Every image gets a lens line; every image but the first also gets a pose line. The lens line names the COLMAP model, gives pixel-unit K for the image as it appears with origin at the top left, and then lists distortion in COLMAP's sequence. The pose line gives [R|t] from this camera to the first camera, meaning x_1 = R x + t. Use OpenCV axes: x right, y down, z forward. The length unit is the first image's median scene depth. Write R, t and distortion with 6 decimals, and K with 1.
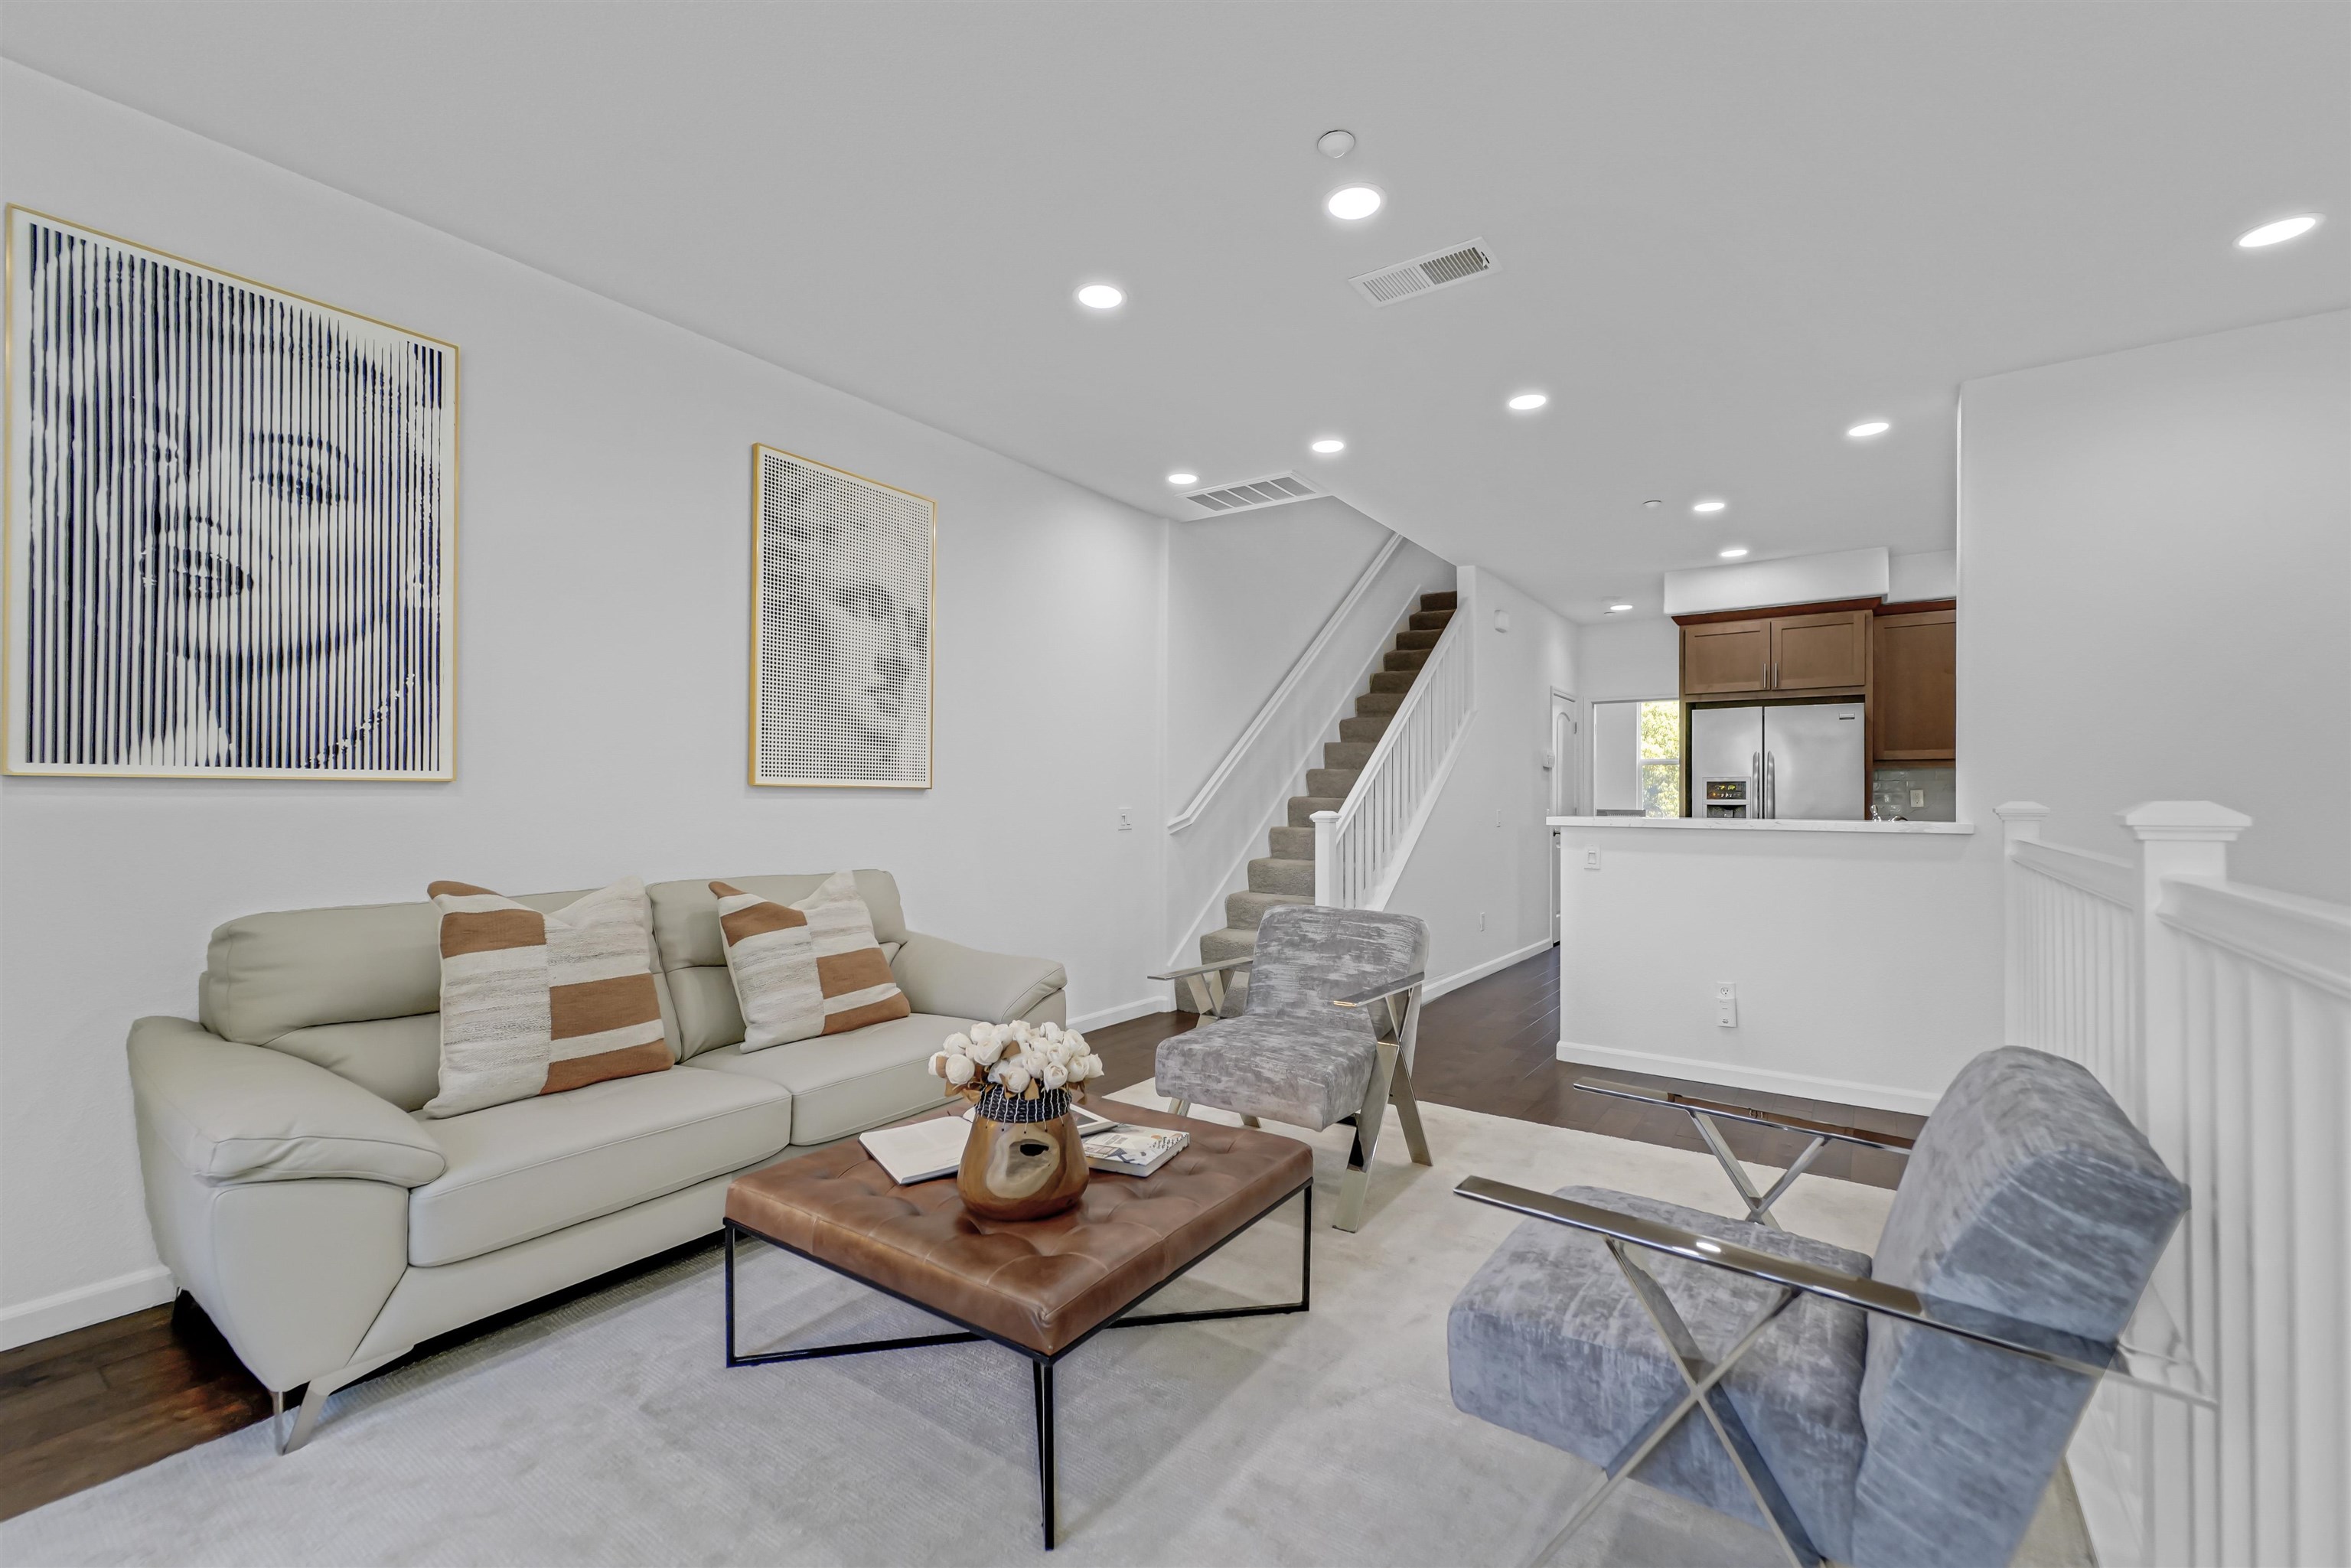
lens RADIAL K [[998.5, 0, 1180.3], [0, 998.5, 793.5], [0, 0, 1]] dist [0.000077, 0.000122]
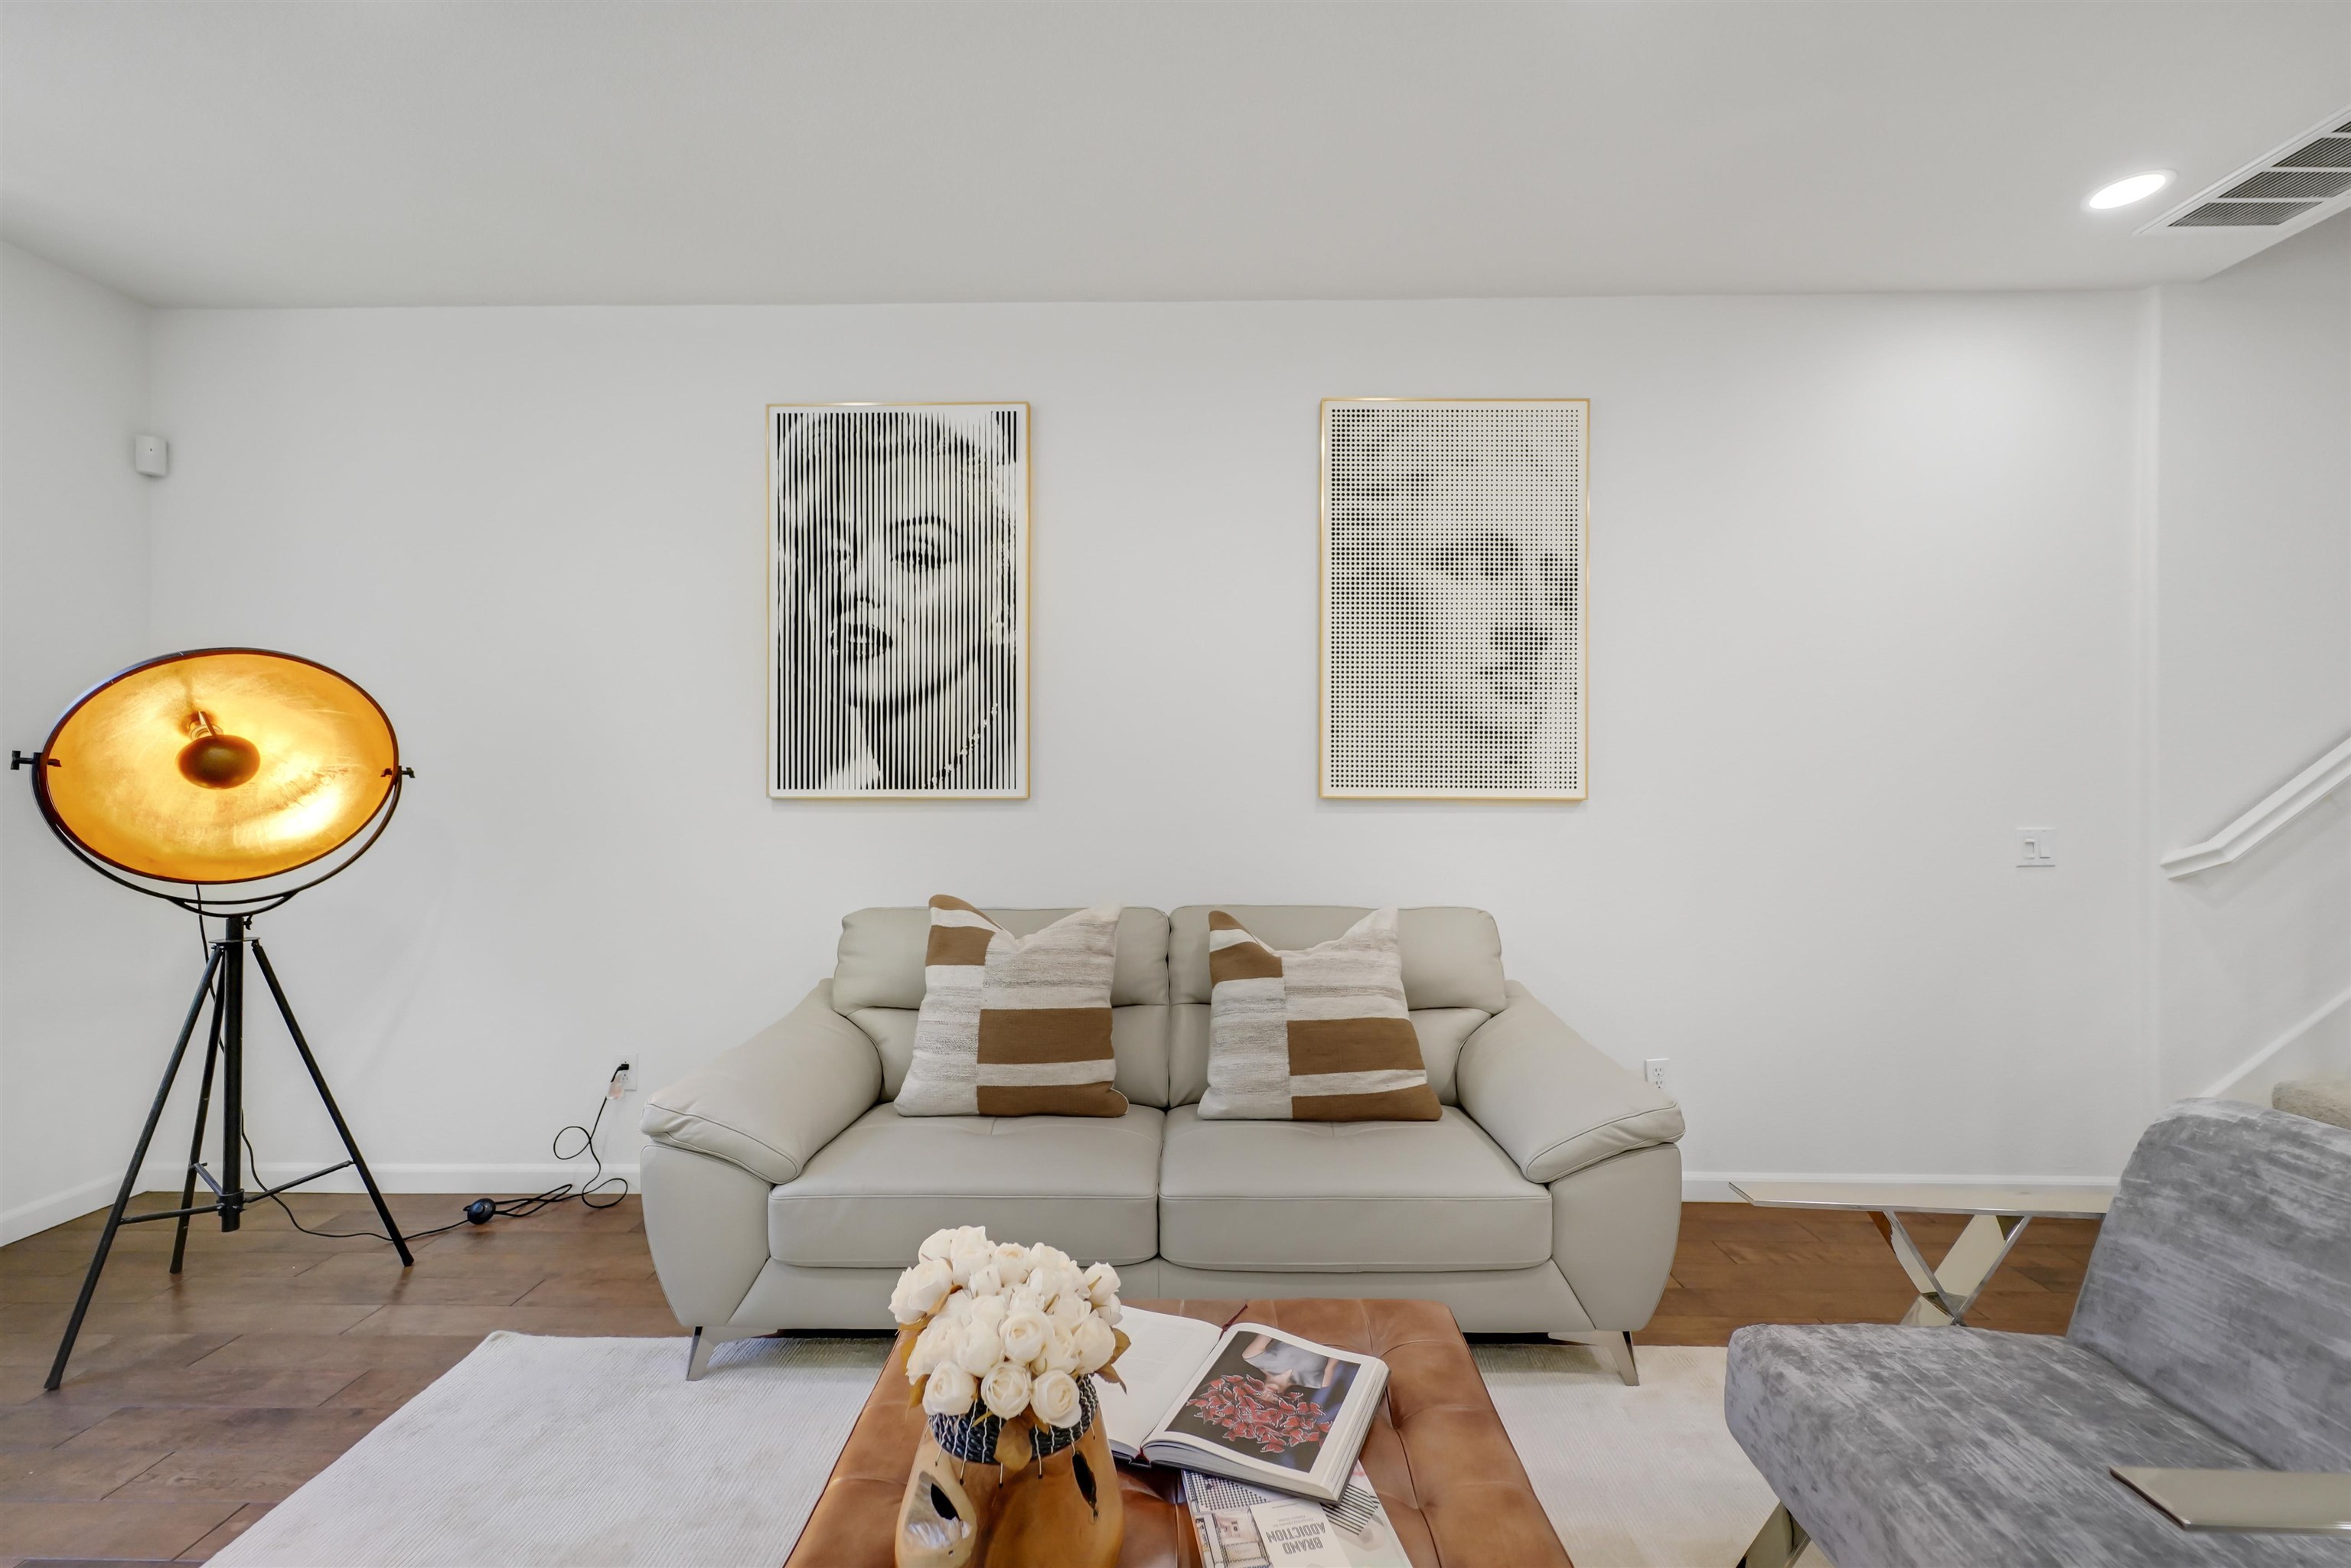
lens RADIAL K [[967.7, 0, 1173.9], [0, 967.7, 783.9], [0, 0, 1]] dist [0.001317, 0.000244]
pose [[0.555440, -0.005939, -0.831535, 0.255222], [0.007397, 0.999970, -0.002202, -0.025374], [0.831523, -0.004928, 0.555468, 0.563169]]
